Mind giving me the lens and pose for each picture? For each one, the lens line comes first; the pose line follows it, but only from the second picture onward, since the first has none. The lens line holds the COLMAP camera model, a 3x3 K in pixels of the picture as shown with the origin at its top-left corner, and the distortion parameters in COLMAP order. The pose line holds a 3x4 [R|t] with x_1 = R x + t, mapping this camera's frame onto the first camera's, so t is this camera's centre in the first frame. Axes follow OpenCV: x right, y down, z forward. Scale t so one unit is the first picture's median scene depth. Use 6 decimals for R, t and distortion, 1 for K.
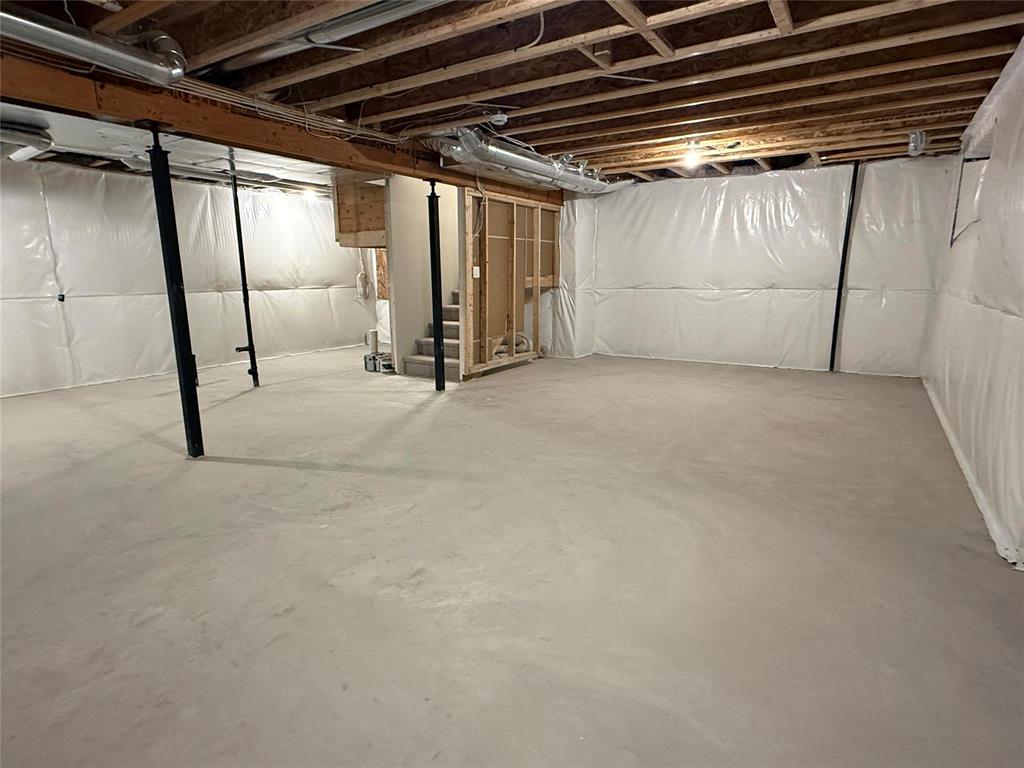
lens RADIAL K [[557.3, 0, 511.0], [0, 557.3, 386.5], [0, 0, 1]] dist [0.002897, -0.000709]
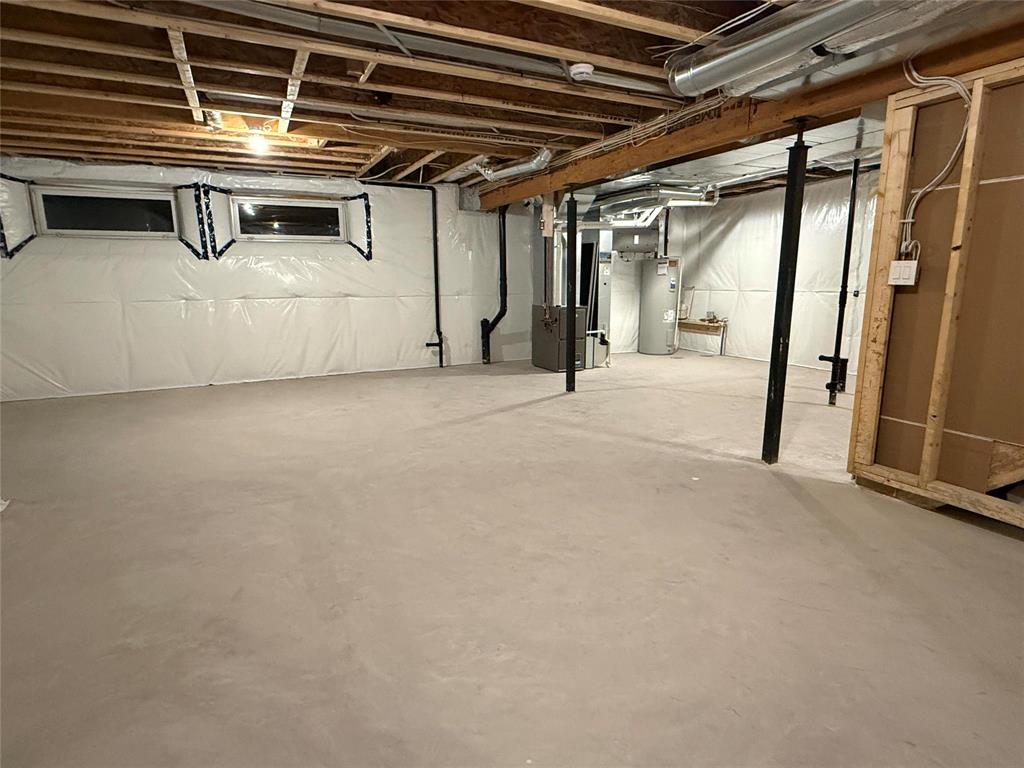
lens RADIAL K [[546.0, 0, 512.0], [0, 546.0, 384.0], [0, 0, 1]] dist [0.002024, -0.000009]
pose [[-0.514250, 0.176930, -0.839192, 0.838887], [-0.161721, 0.940931, 0.297482, -0.338692], [0.842255, 0.288695, -0.455260, 1.612005]]
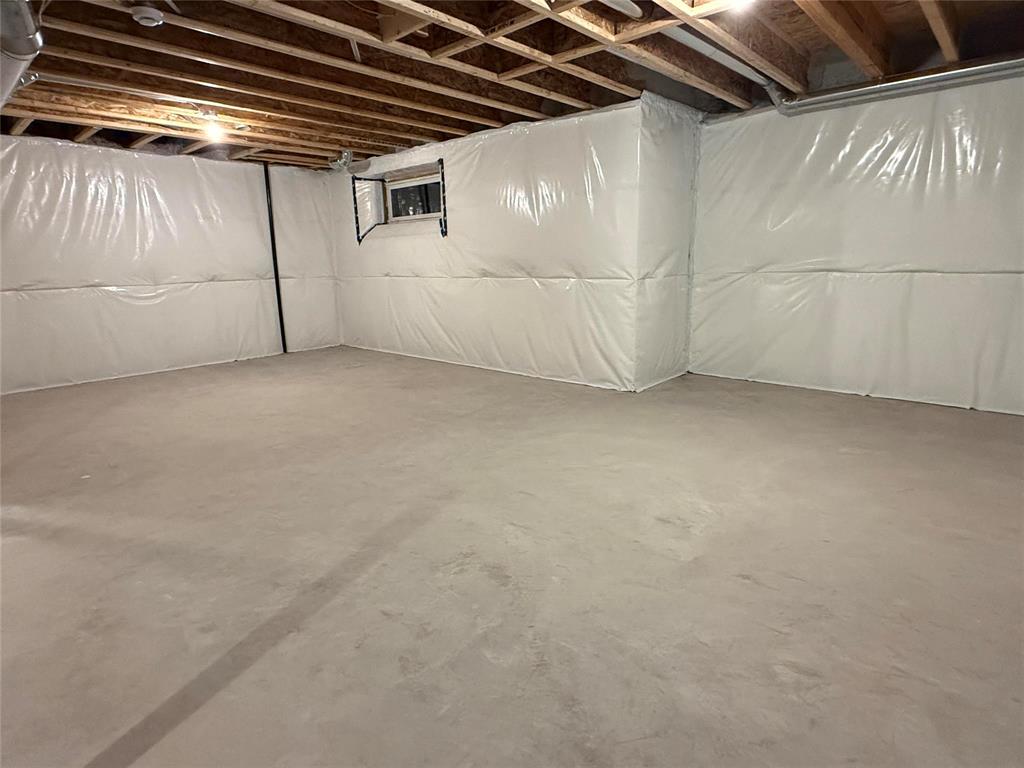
lens RADIAL K [[557.3, 0, 511.0], [0, 557.3, 386.5], [0, 0, 1]] dist [0.002897, -0.000709]
pose [[0.167449, -0.218041, 0.961467, -0.769436], [0.219078, 0.959083, 0.179346, -0.115178], [-0.961231, 0.180605, 0.208366, 0.639114]]
